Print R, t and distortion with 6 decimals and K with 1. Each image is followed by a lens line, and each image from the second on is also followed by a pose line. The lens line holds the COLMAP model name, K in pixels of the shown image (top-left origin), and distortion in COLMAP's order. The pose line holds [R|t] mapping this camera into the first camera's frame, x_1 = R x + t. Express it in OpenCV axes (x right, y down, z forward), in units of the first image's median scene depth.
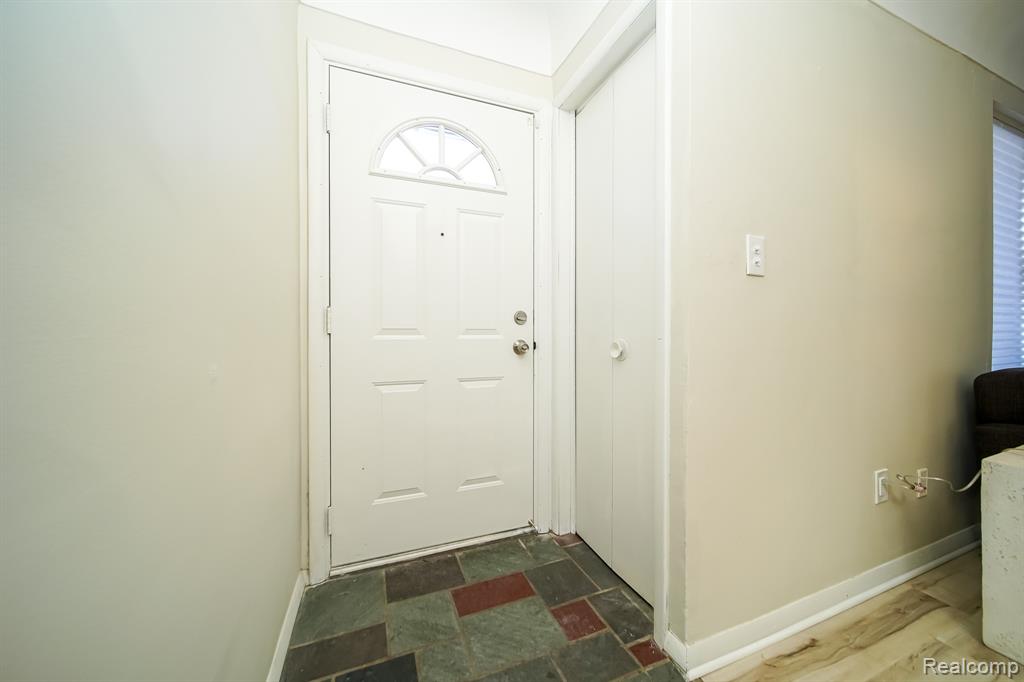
lens RADIAL K [[366.3, 0, 514.3], [0, 366.3, 343.1], [0, 0, 1]] dist [-0.010393, -0.000324]
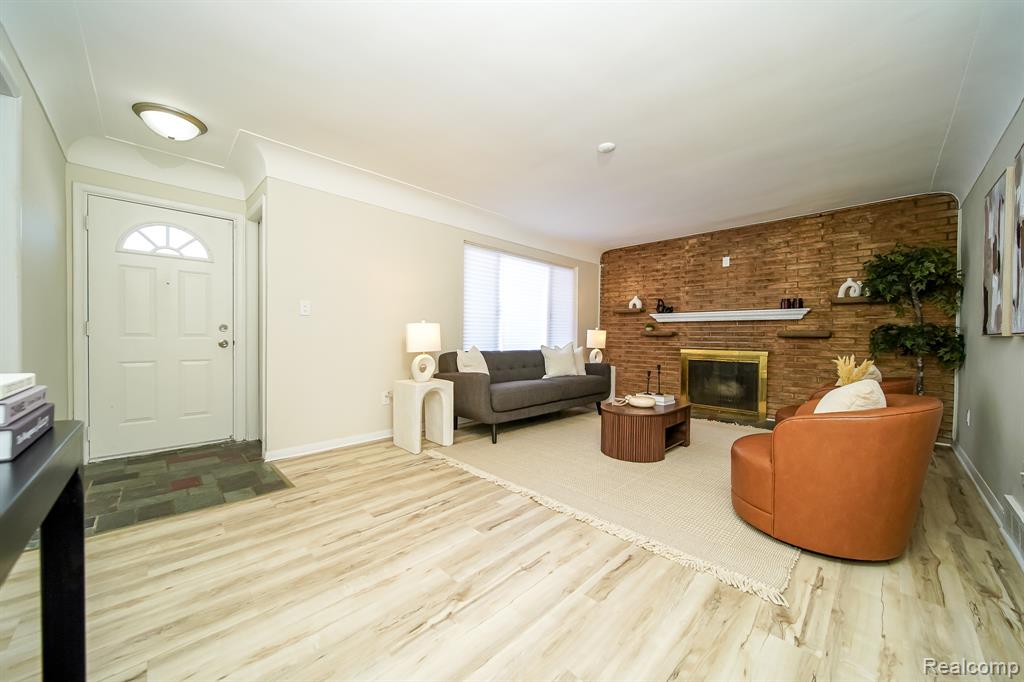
lens RADIAL K [[366.3, 0, 512.2], [0, 366.3, 344.8], [0, 0, 1]] dist [-0.010393, -0.000324]
pose [[0.921970, 0.003788, 0.387242, 0.701607], [-0.007324, 0.999944, 0.007656, -0.006865], [-0.387191, -0.009895, 0.921946, -1.385063]]
